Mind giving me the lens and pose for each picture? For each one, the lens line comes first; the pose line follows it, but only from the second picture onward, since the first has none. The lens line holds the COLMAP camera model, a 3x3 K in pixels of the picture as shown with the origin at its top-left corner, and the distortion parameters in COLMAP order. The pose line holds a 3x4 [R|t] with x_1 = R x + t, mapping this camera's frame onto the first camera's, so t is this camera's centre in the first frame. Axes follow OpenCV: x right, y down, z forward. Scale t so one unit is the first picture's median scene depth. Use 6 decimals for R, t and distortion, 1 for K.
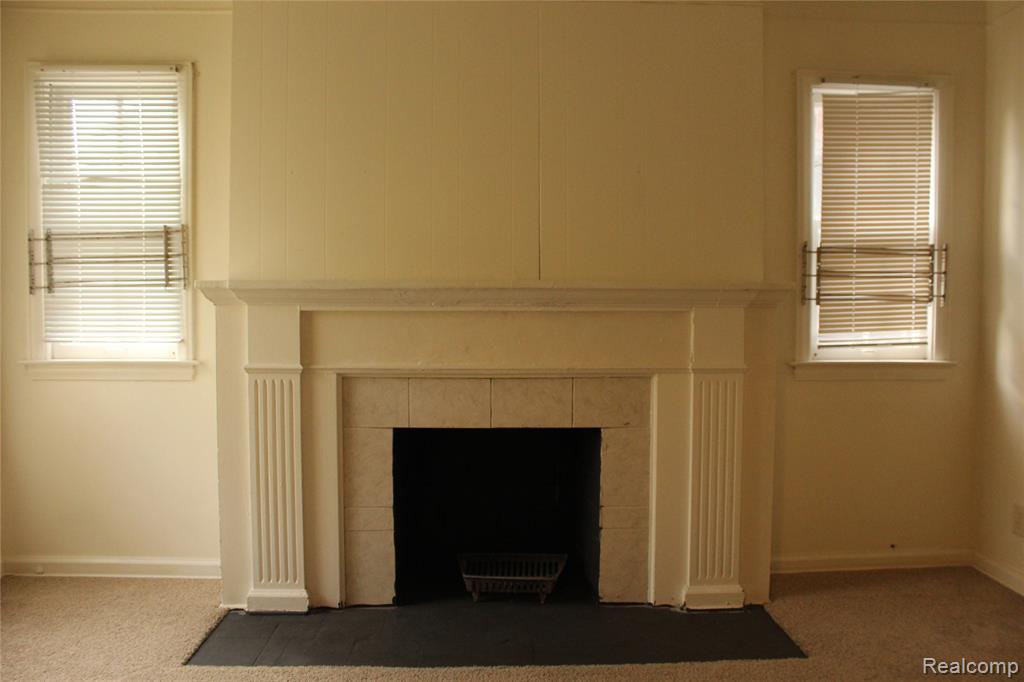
lens RADIAL K [[855.2, 0, 516.1], [0, 855.2, 325.9], [0, 0, 1]] dist [-0.169501, 0.164651]
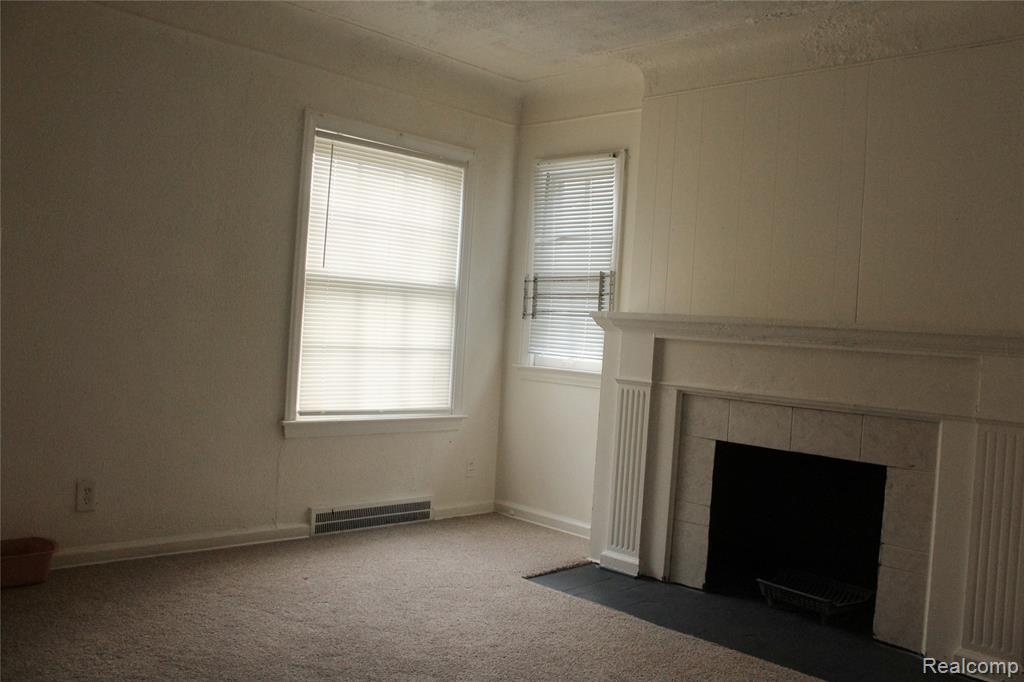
lens RADIAL K [[855.2, 0, 516.1], [0, 855.2, 325.9], [0, 0, 1]] dist [-0.169501, 0.164651]
pose [[0.681917, 0.040067, -0.730332, 0.518742], [-0.092523, 0.995203, -0.031791, 0.023625], [0.725554, 0.089251, 0.682353, -0.028829]]
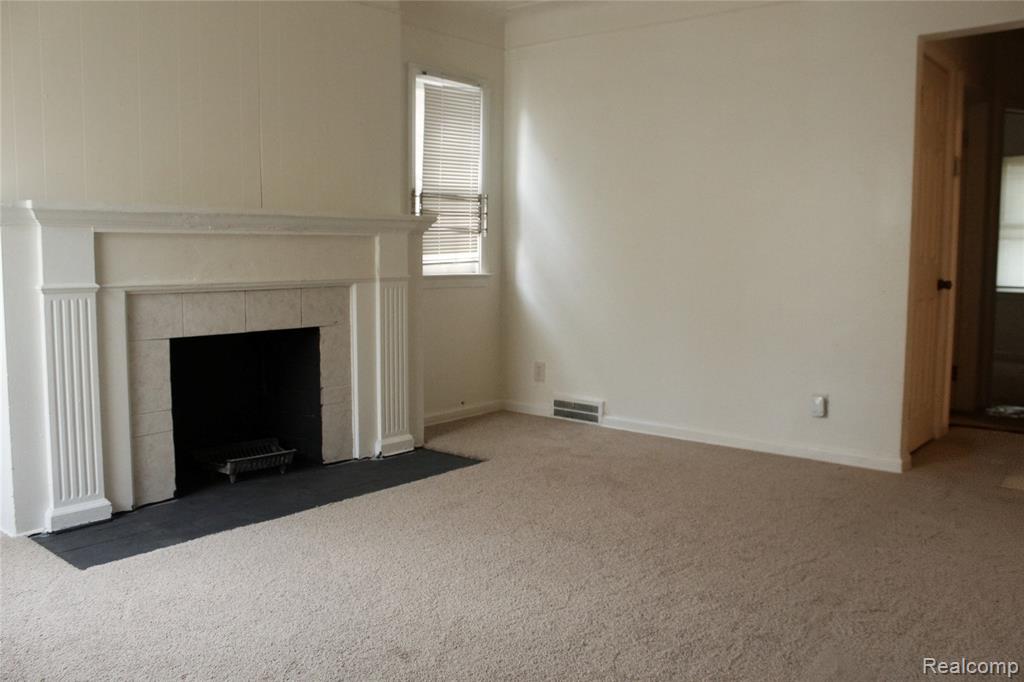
lens RADIAL K [[855.2, 0, 516.1], [0, 855.2, 325.9], [0, 0, 1]] dist [-0.169501, 0.164651]
pose [[0.670027, -0.064601, 0.739520, -0.643887], [0.026680, 0.997658, 0.062978, 0.045587], [-0.741857, -0.022467, 0.670182, -0.076104]]
